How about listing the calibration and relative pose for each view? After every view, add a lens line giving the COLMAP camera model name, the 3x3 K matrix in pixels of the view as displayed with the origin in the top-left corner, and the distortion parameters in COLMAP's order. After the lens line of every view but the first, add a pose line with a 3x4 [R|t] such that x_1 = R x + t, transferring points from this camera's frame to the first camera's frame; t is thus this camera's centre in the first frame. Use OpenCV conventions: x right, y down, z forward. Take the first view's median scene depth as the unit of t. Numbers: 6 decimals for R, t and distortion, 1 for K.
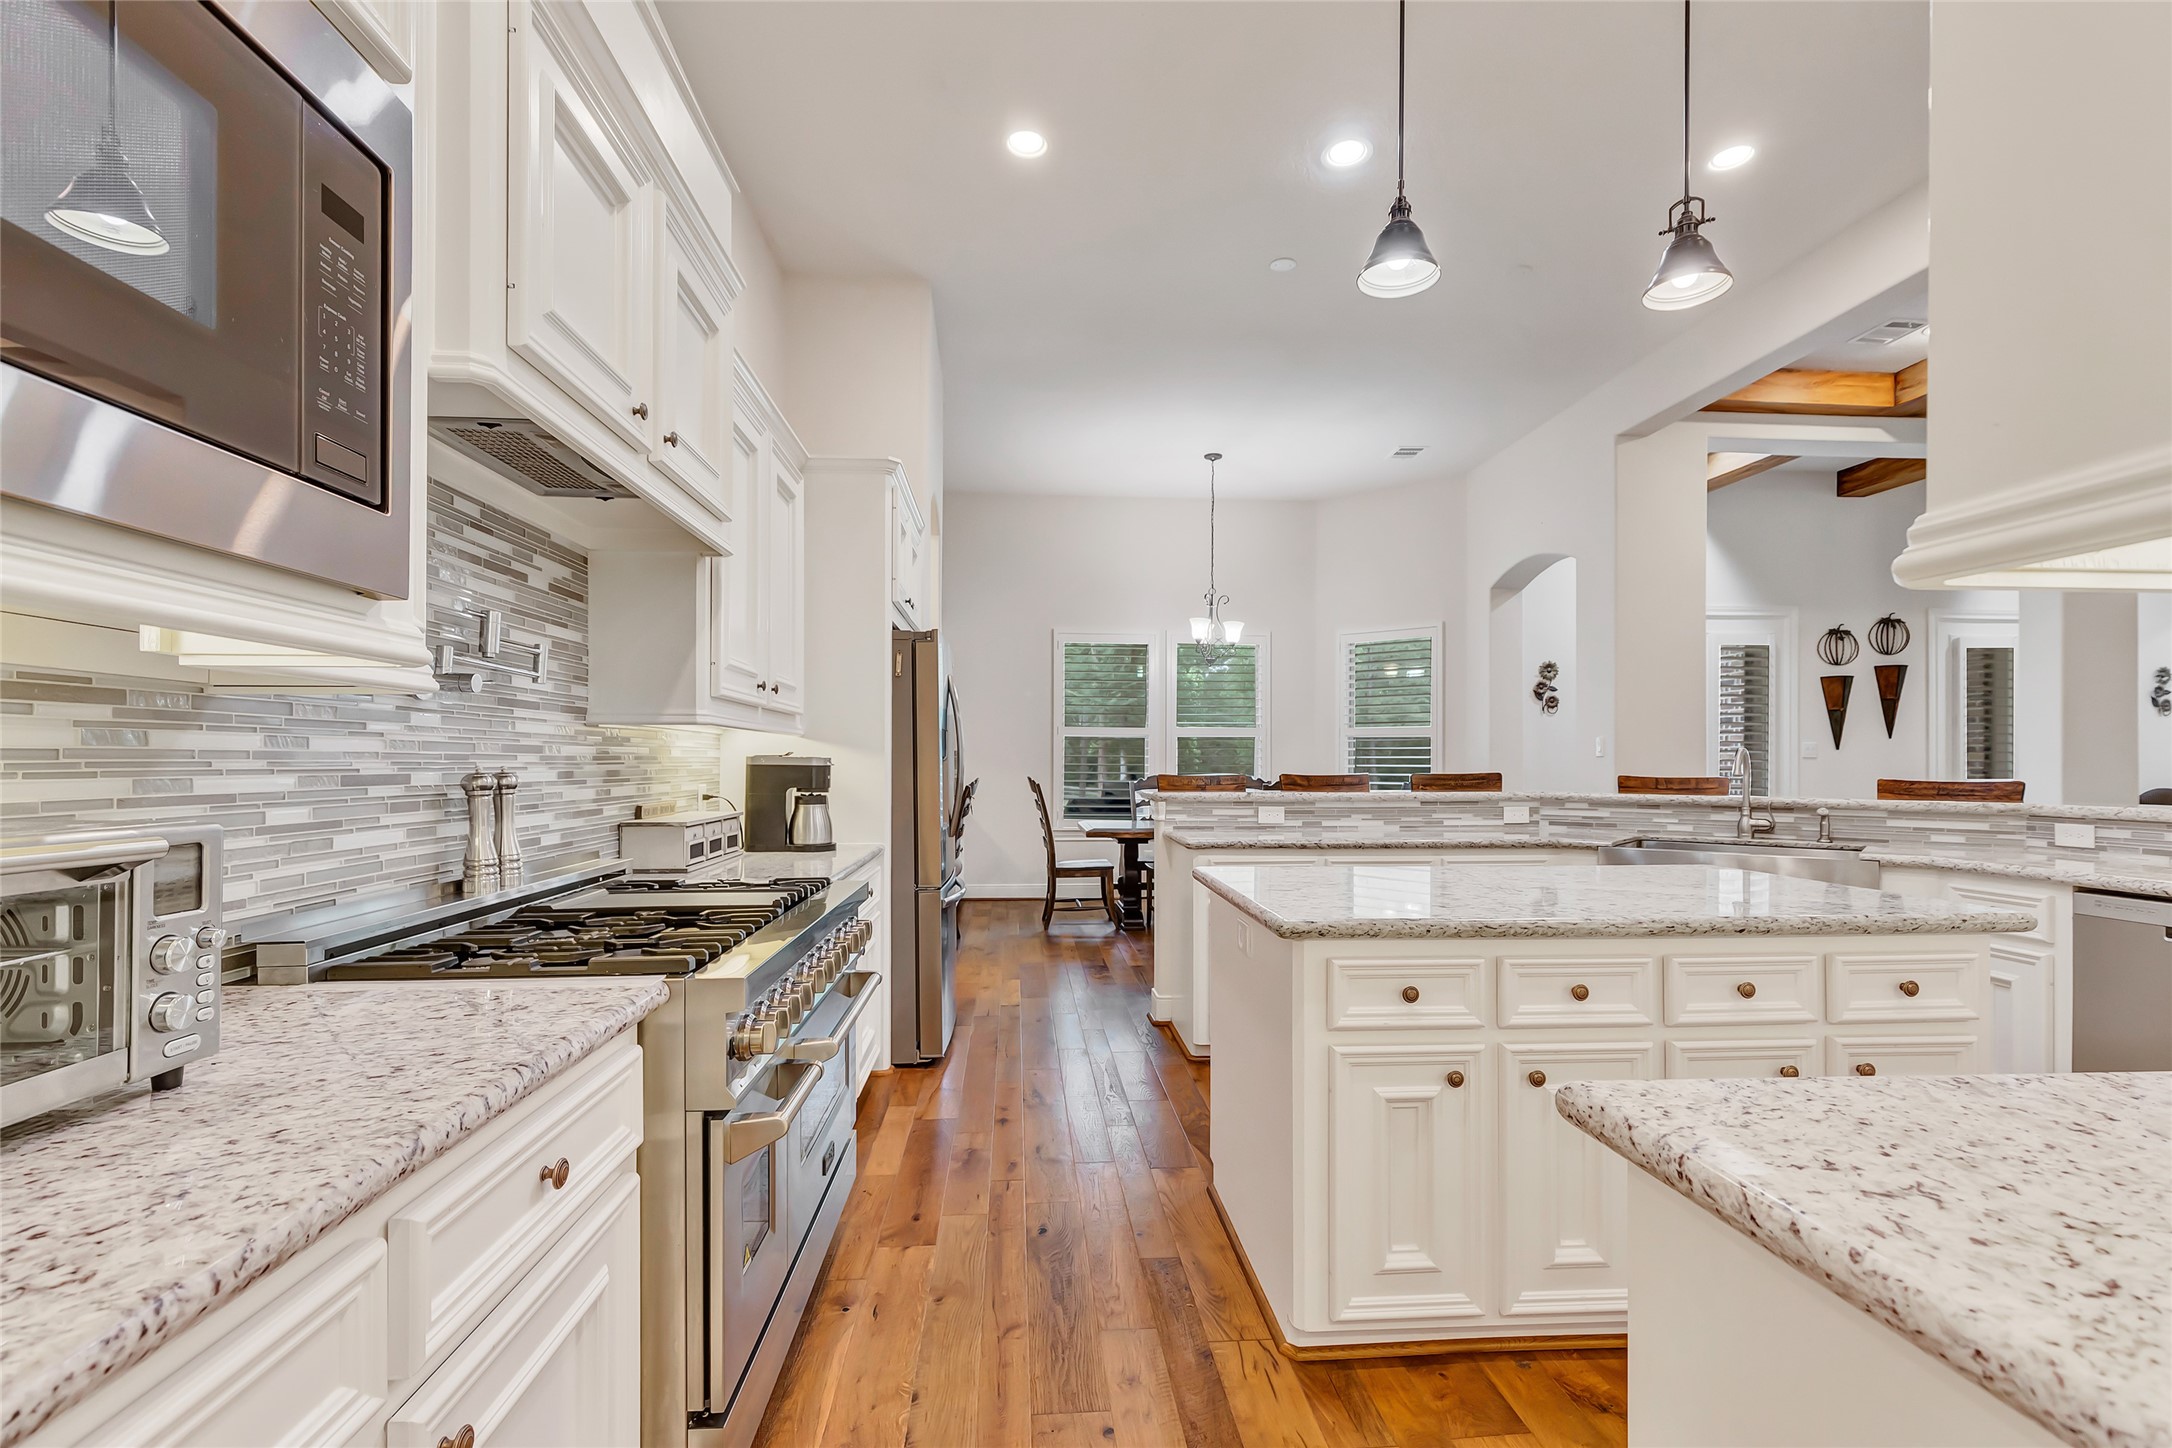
lens RADIAL K [[1006.3, 0, 1084.6], [0, 1006.3, 753.1], [0, 0, 1]] dist [0.006131, -0.000290]
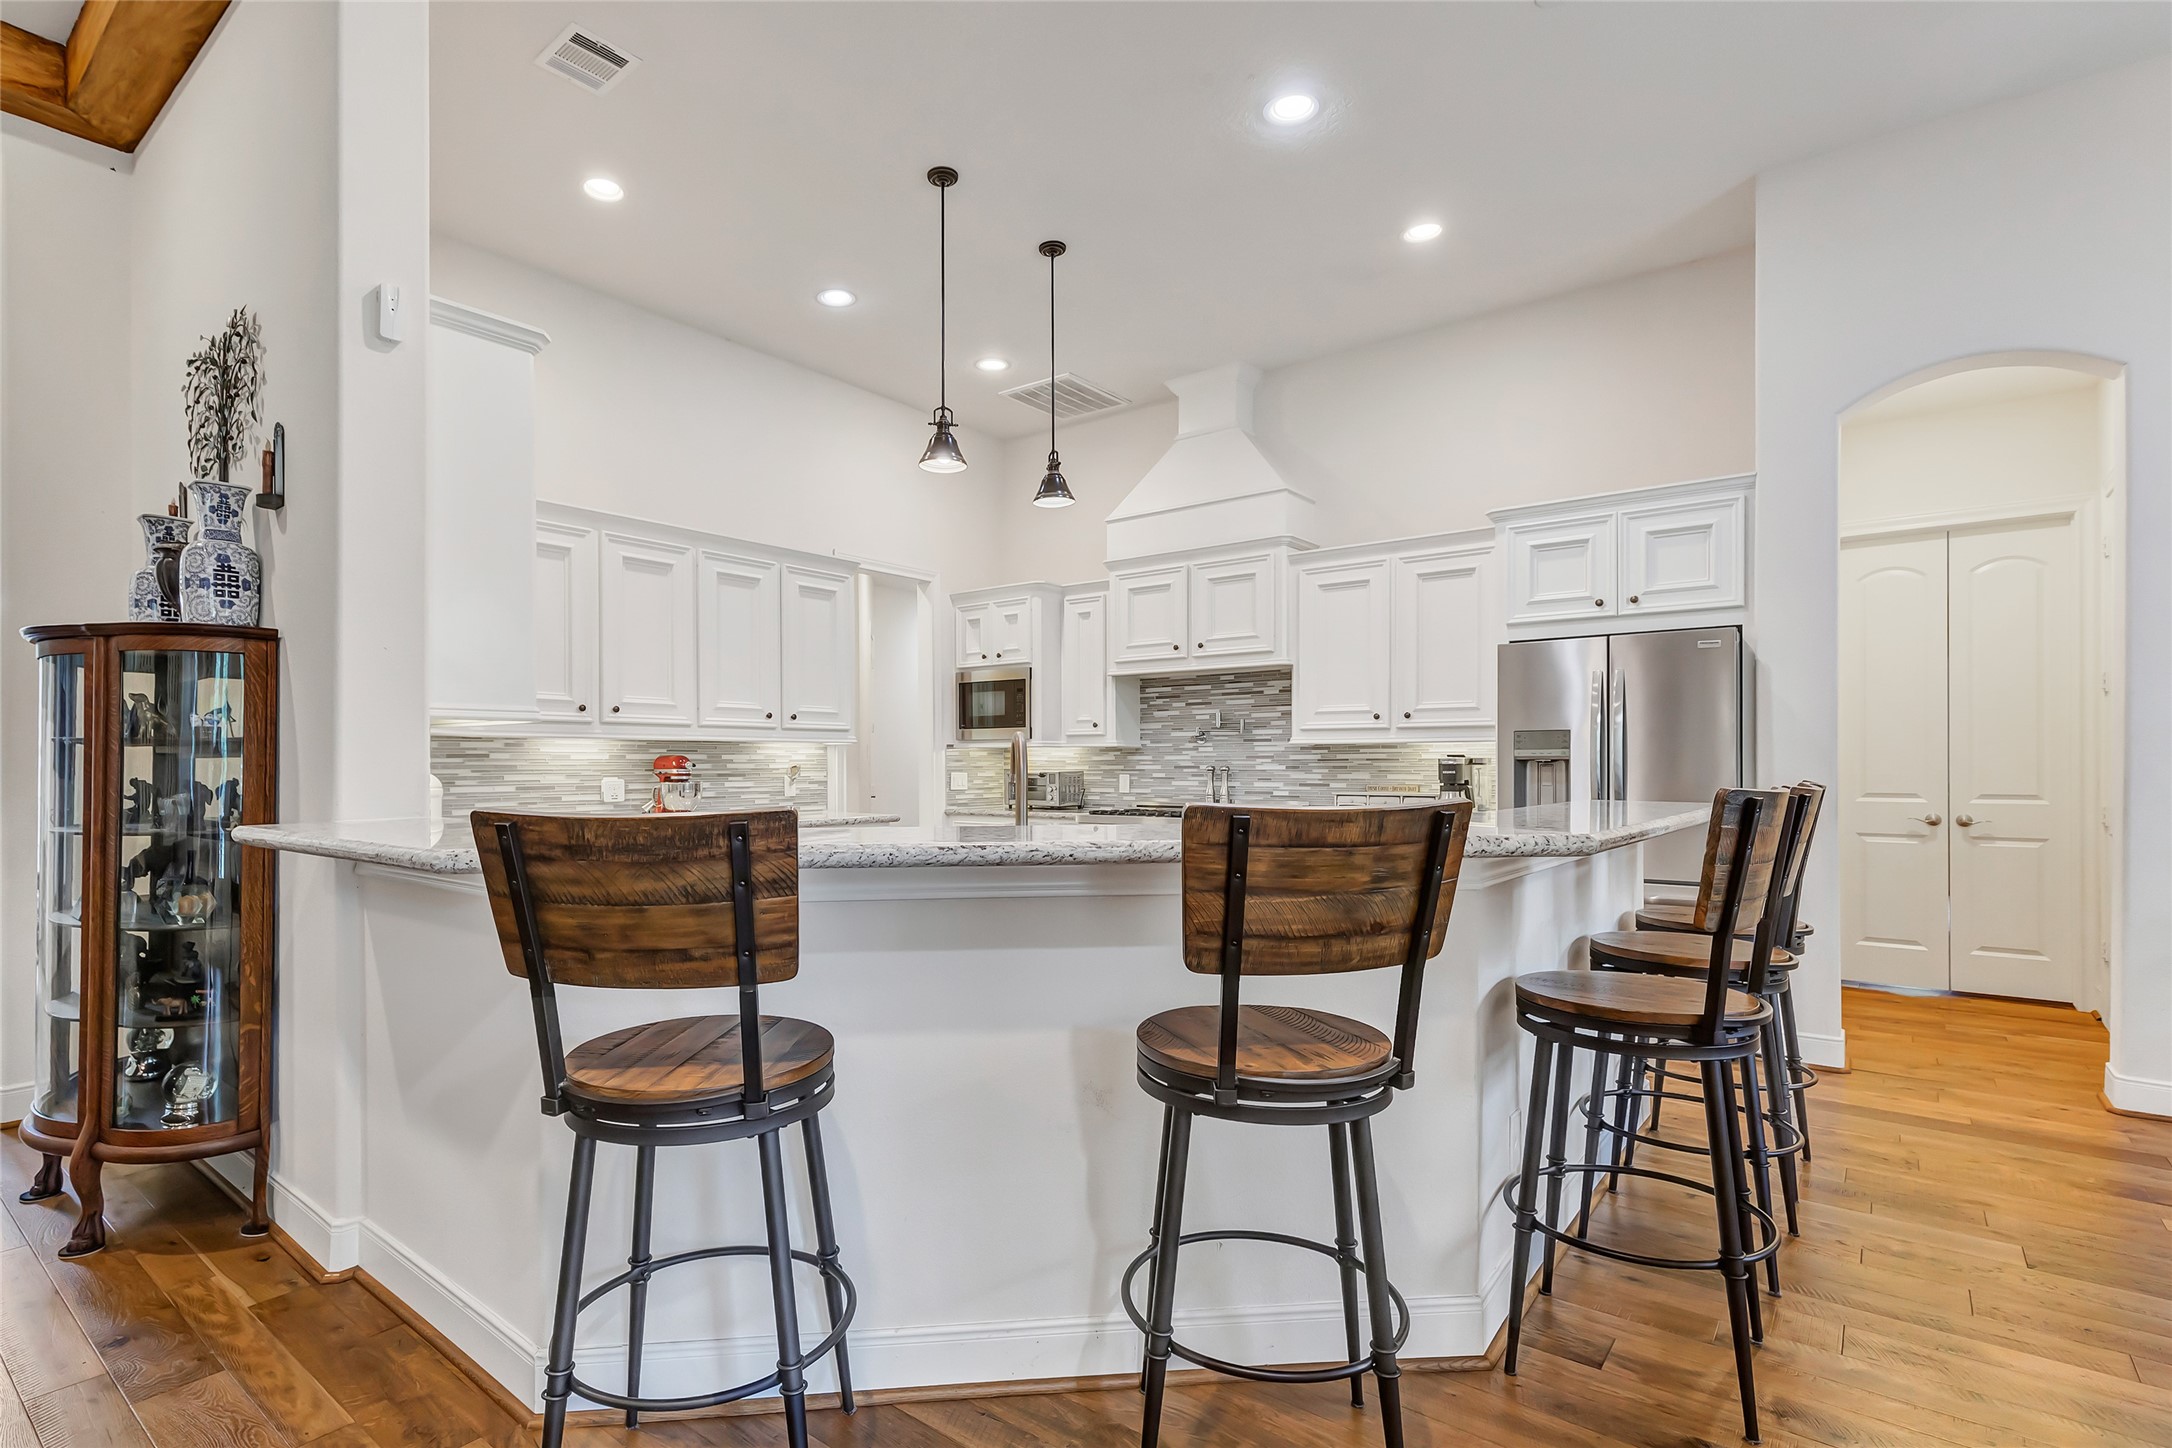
lens RADIAL K [[1038.6, 0, 999.4], [0, 1038.6, 760.1], [0, 0, 1]] dist [-0.001406, -0.000833]
pose [[-0.703014, -0.002775, -0.711171, 1.203305], [0.007094, 0.999915, -0.010914, 0.018603], [0.711141, -0.012718, -0.702935, 1.558959]]
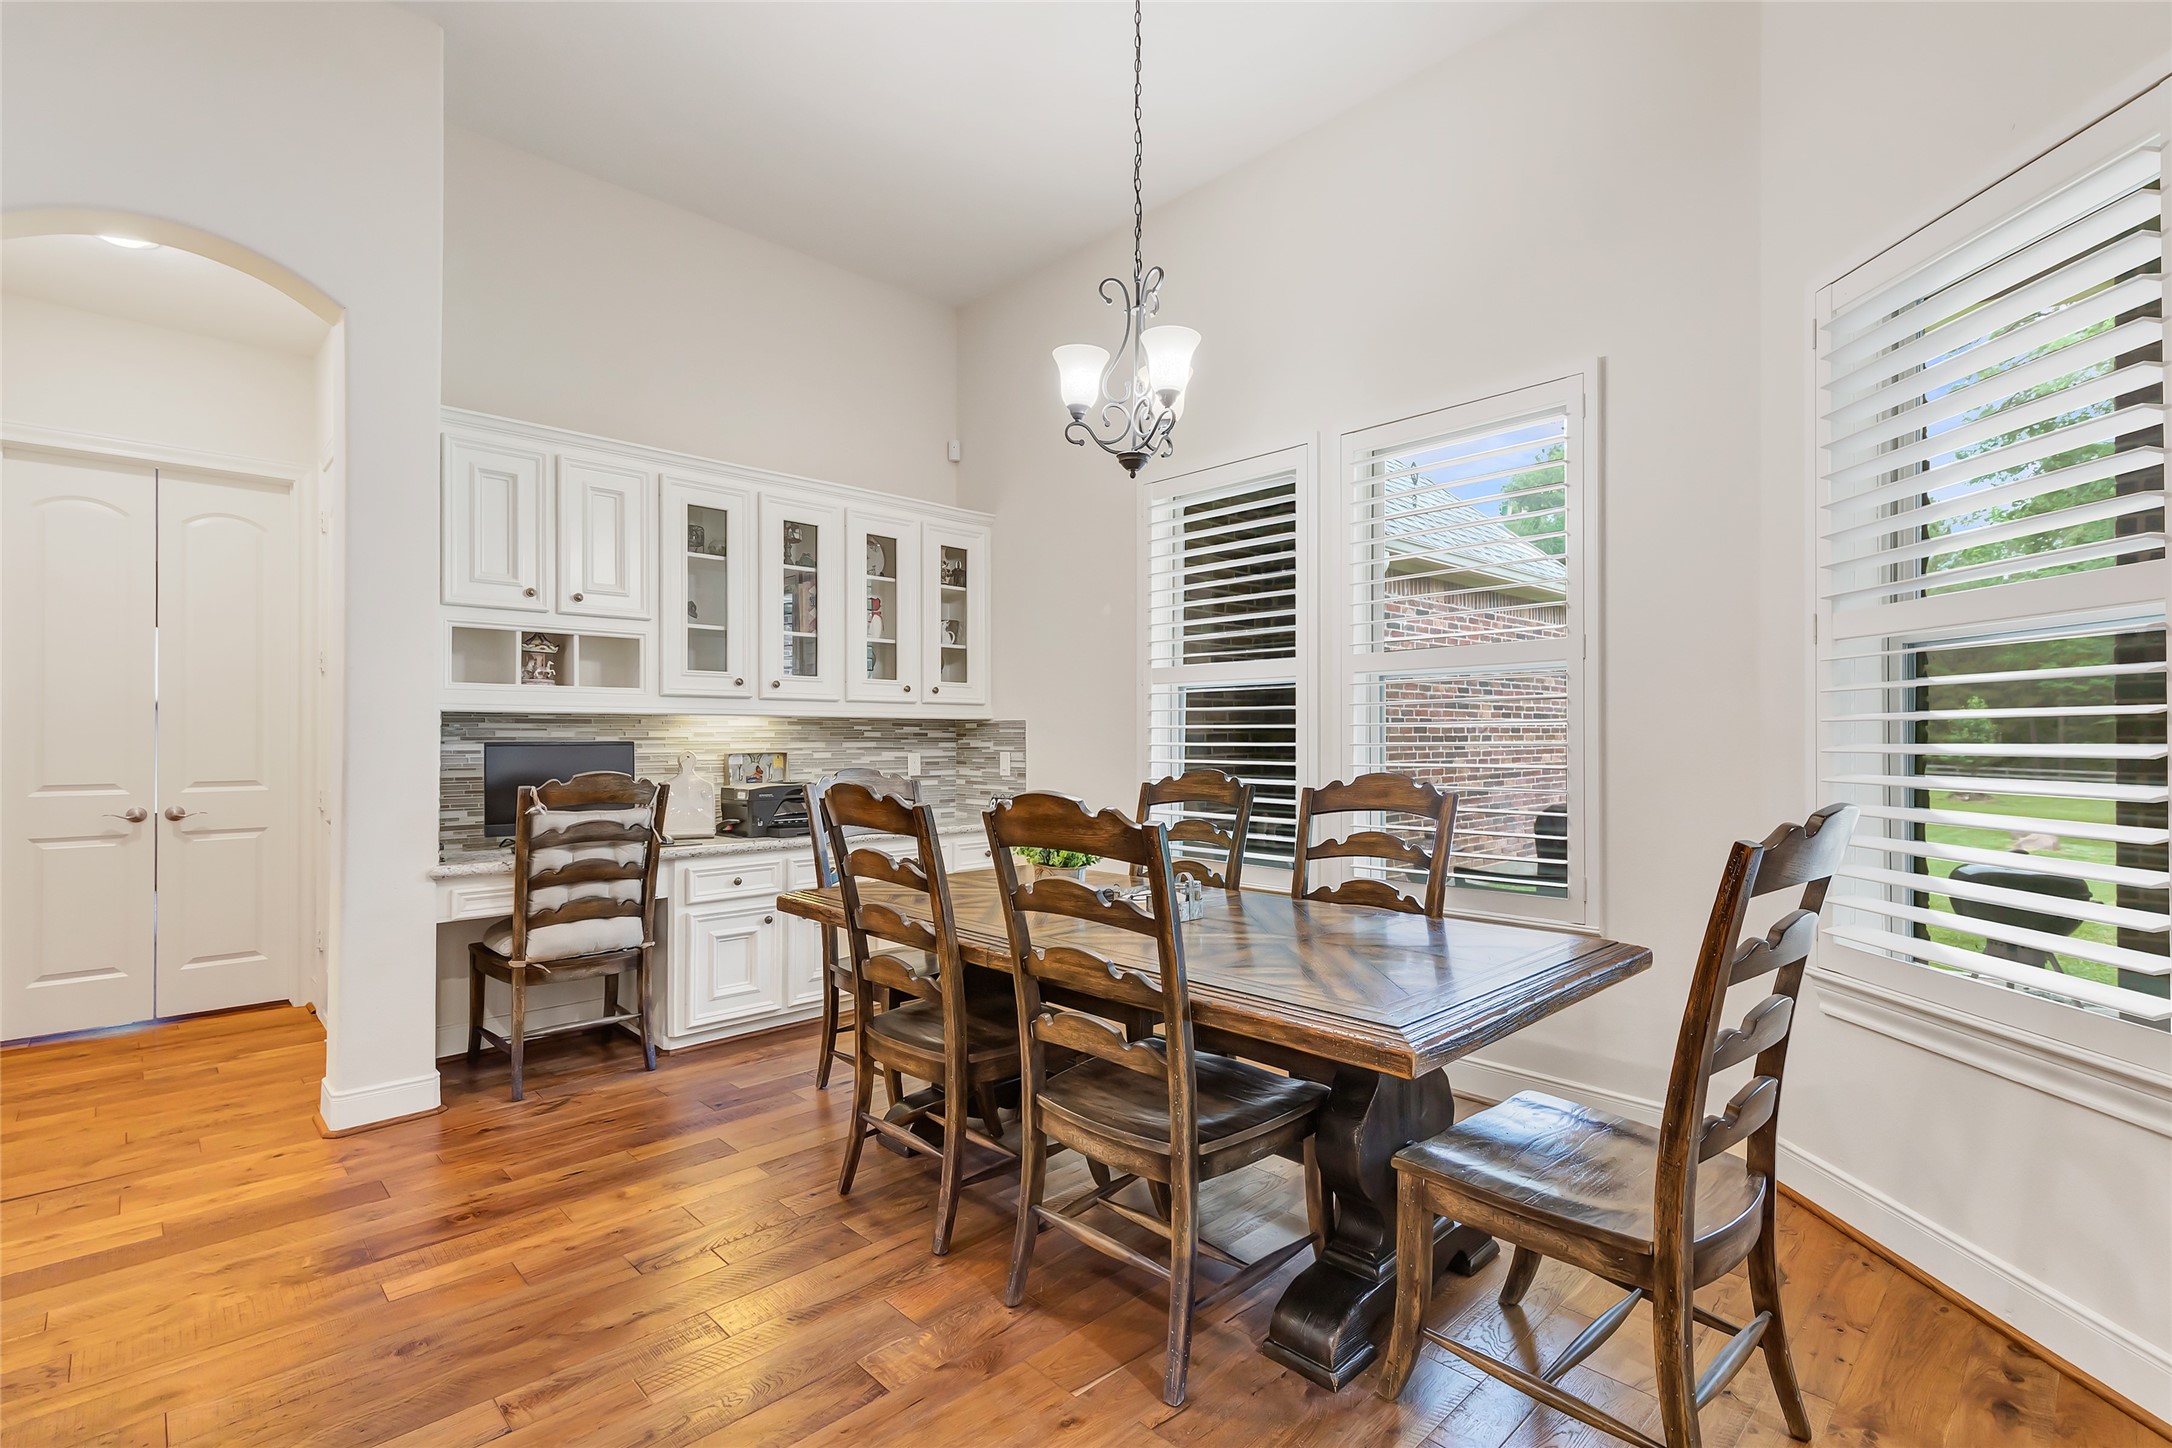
lens RADIAL K [[1006.3, 0, 1105.9], [0, 1006.3, 737.0], [0, 0, 1]] dist [0.006131, -0.000290]
pose [[0.646148, -0.009005, -0.763159, 0.836344], [0.011467, 0.999932, -0.002090, 0.020845], [0.763126, -0.007401, 0.646207, 1.567255]]
